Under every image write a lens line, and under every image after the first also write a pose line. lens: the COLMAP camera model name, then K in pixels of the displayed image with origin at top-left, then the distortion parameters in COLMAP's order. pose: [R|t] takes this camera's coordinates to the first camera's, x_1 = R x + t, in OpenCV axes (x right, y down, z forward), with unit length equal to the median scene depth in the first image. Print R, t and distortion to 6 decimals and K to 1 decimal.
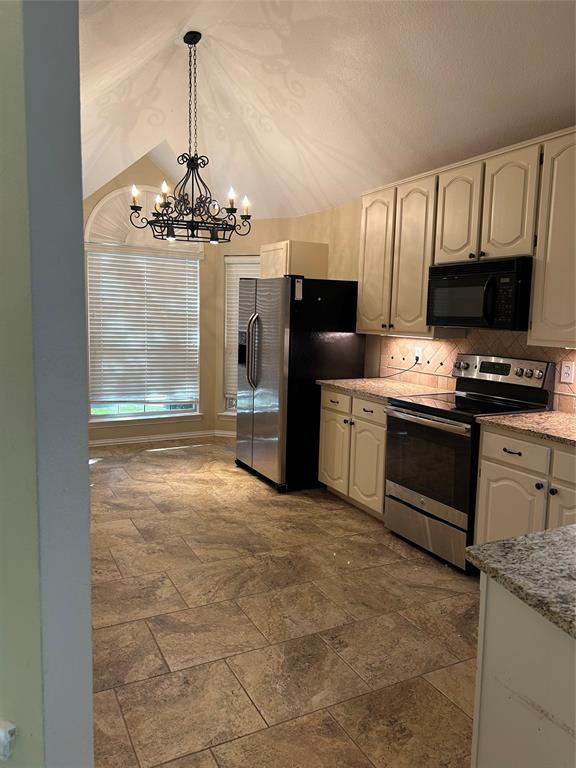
lens RADIAL K [[579.4, 0, 288.5], [0, 579.4, 383.2], [0, 0, 1]] dist [0.010188, -0.020150]
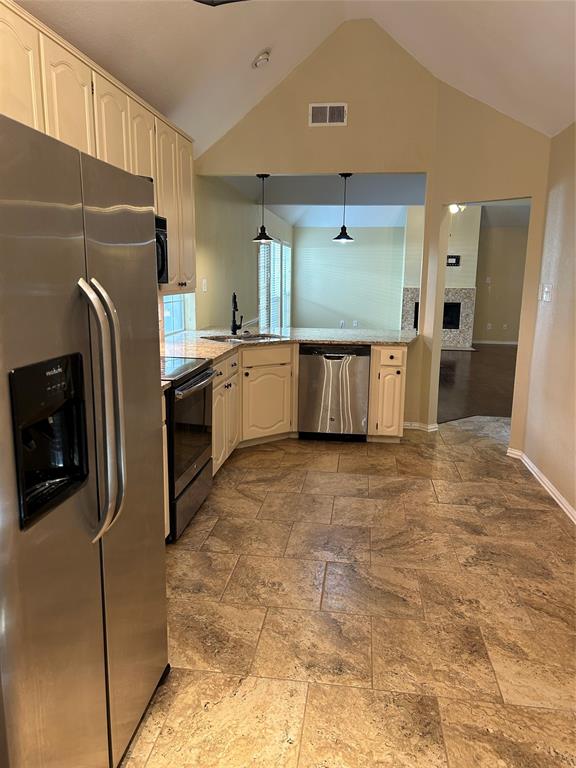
lens RADIAL K [[579.4, 0, 287.7], [0, 579.4, 384.2], [0, 0, 1]] dist [0.010188, -0.020150]
pose [[-0.820513, -0.140208, 0.554167, -0.419544], [0.042006, 0.952043, 0.303067, -0.216758], [-0.570083, 0.271949, -0.775274, 1.658147]]
